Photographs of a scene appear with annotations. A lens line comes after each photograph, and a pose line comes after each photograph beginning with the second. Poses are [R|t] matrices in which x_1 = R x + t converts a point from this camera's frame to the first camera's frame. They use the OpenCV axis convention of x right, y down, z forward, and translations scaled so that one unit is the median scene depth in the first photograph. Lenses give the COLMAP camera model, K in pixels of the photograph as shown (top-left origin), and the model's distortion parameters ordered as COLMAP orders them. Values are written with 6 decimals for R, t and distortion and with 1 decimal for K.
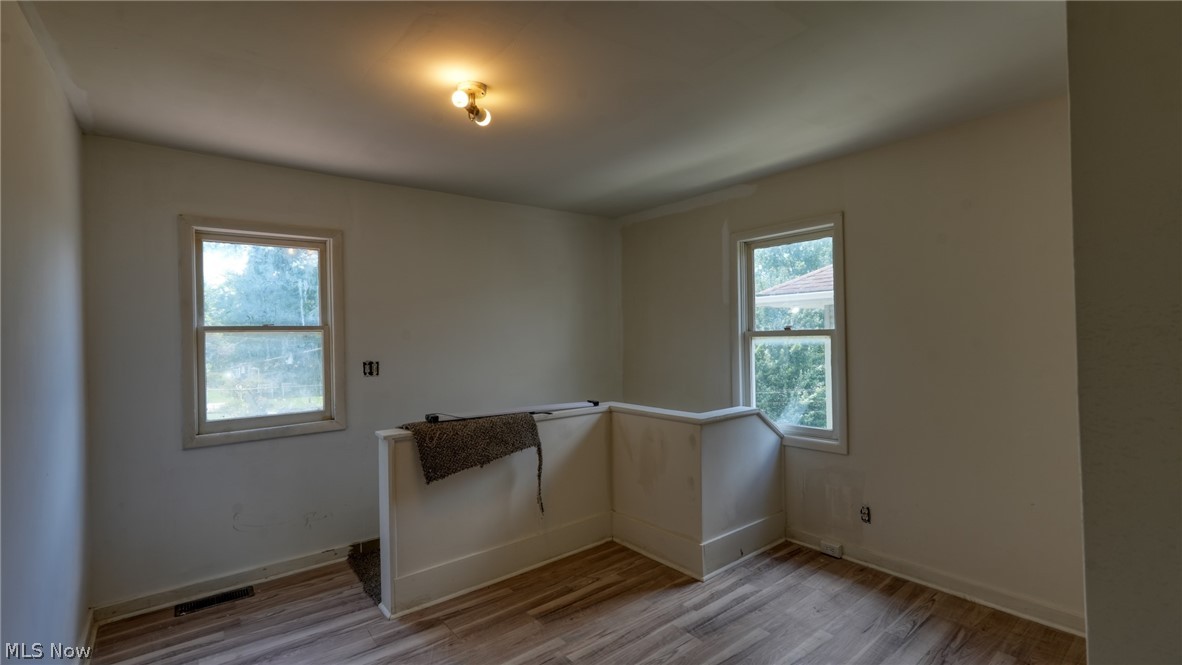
lens RADIAL K [[519.5, 0, 588.1], [0, 519.5, 333.1], [0, 0, 1]] dist [-0.023023, 0.009606]
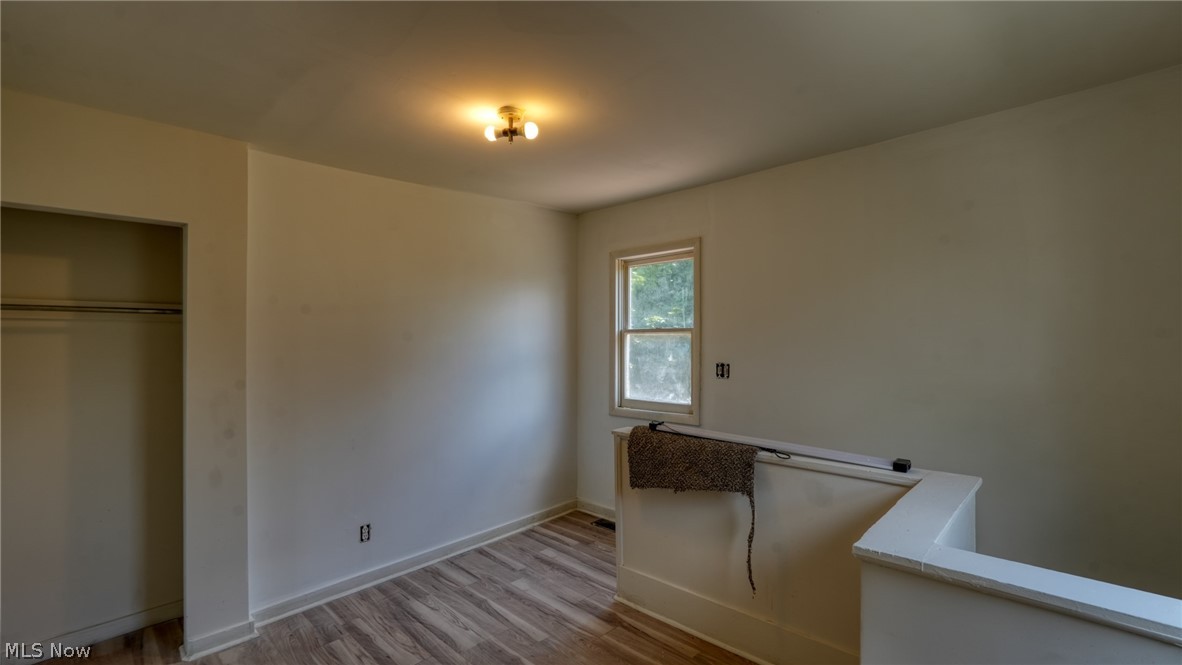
lens RADIAL K [[519.5, 0, 588.1], [0, 519.5, 333.1], [0, 0, 1]] dist [-0.023023, 0.009606]
pose [[0.115829, 0.009587, -0.993223, 0.570478], [0.012300, 0.999863, 0.011085, -0.018291], [0.993193, -0.013500, 0.115695, 0.674211]]
